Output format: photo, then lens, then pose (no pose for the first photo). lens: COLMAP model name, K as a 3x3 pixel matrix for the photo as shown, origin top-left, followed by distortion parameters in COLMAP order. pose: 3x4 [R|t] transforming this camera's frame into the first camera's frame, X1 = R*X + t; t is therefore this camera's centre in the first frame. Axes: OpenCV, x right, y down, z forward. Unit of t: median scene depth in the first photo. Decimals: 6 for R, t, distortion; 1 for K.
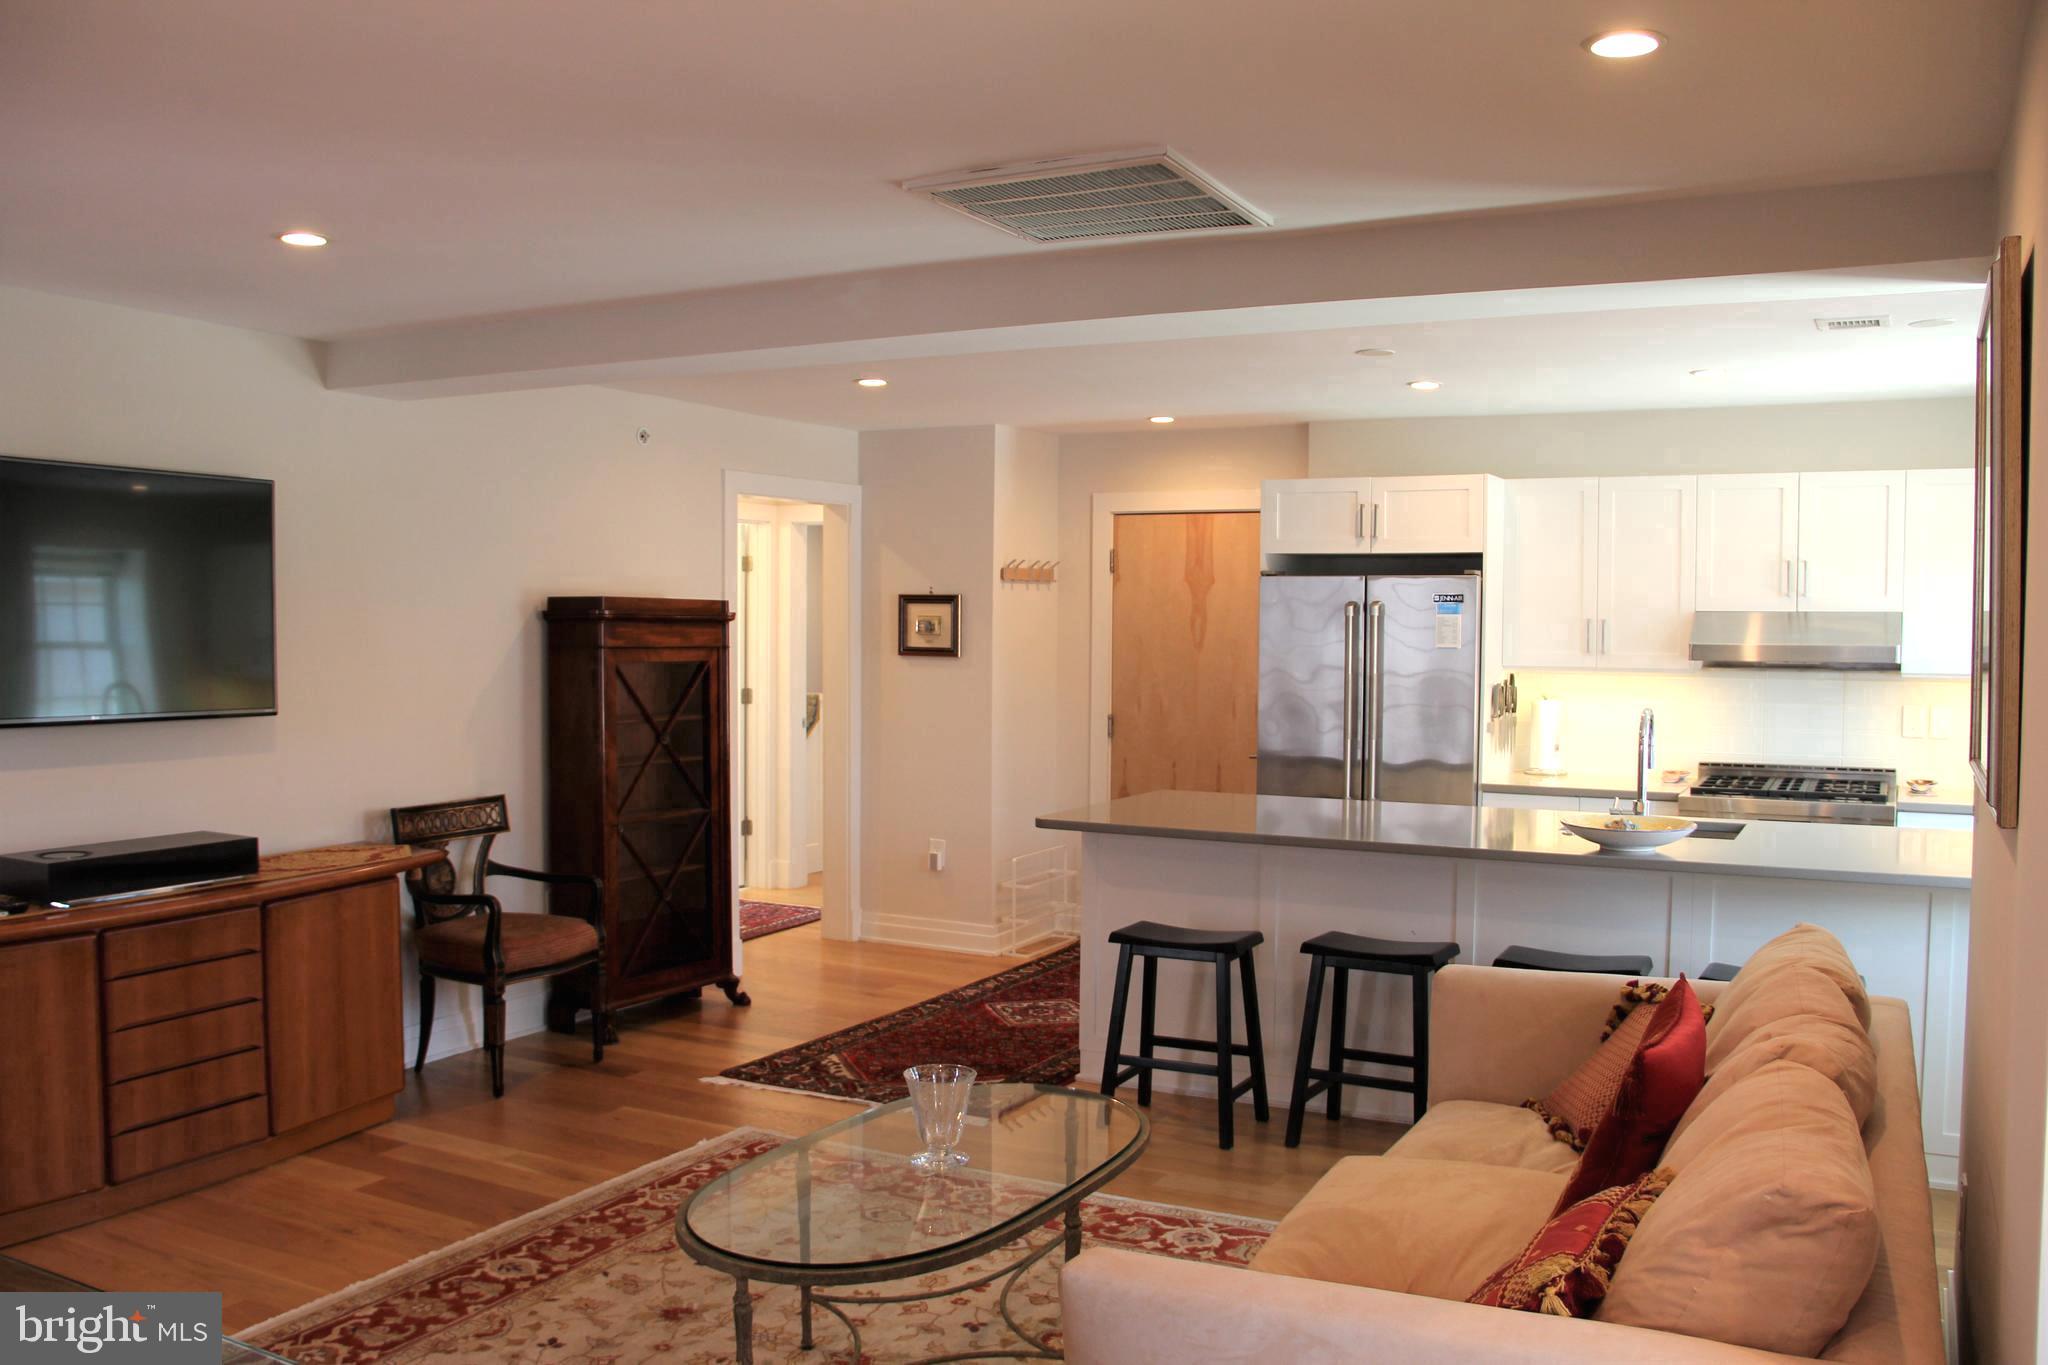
lens RADIAL K [[1729.7, 0, 1020.8], [0, 1729.7, 708.8], [0, 0, 1]] dist [-0.172648, 0.145849]
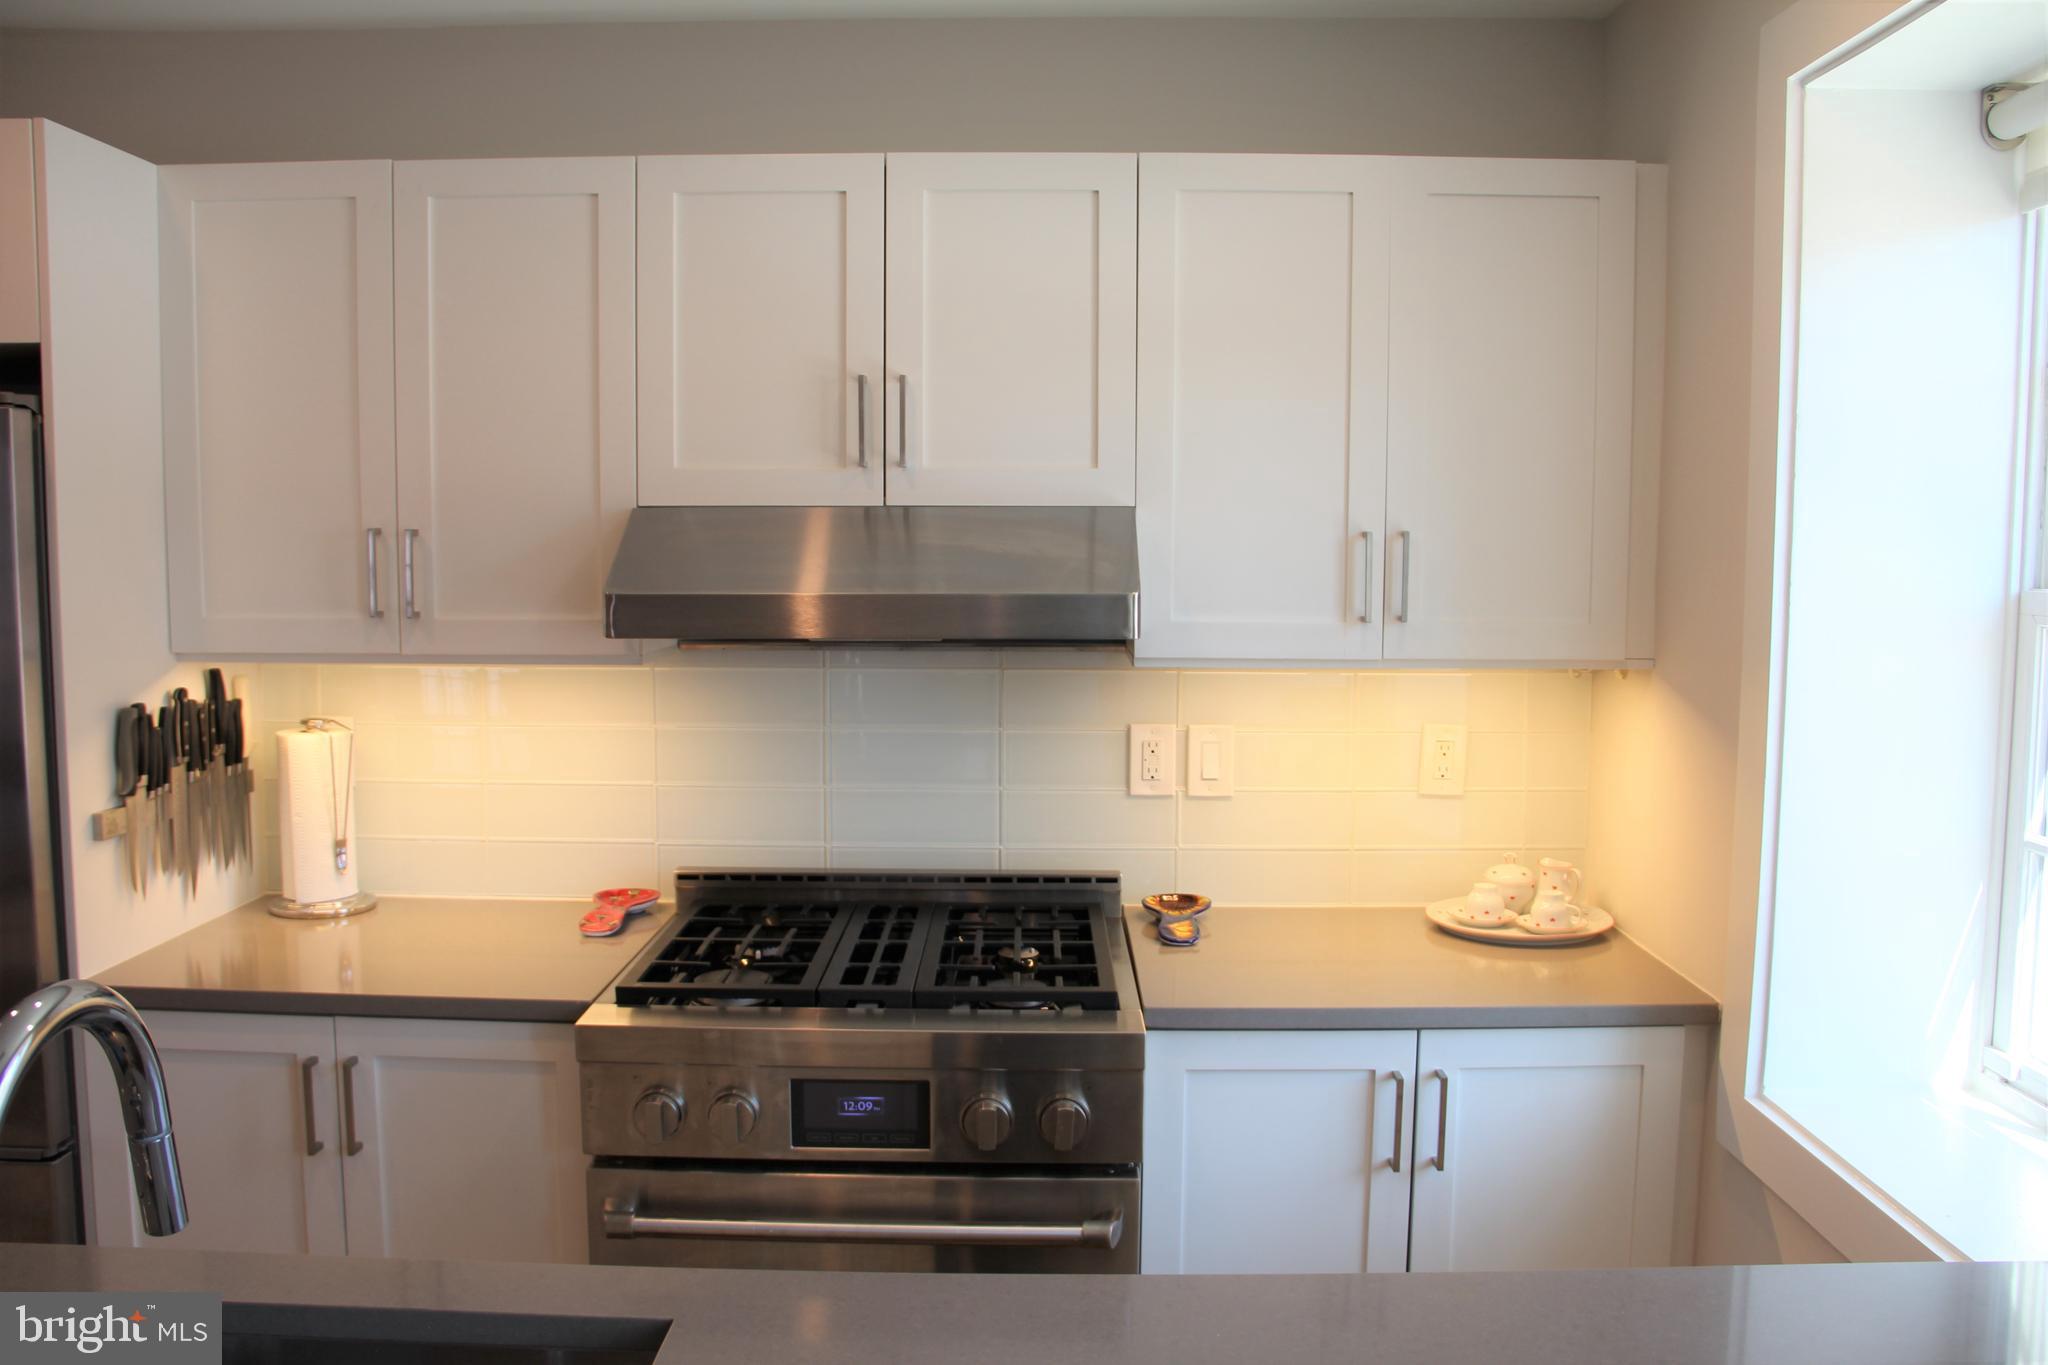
lens RADIAL K [[1729.7, 0, 1020.8], [0, 1729.7, 708.8], [0, 0, 1]] dist [-0.172648, 0.145849]
pose [[0.890796, -0.042624, 0.452400, 0.301346], [0.021348, 0.998417, 0.052034, -0.030225], [-0.453901, -0.036693, 0.890296, 0.613420]]
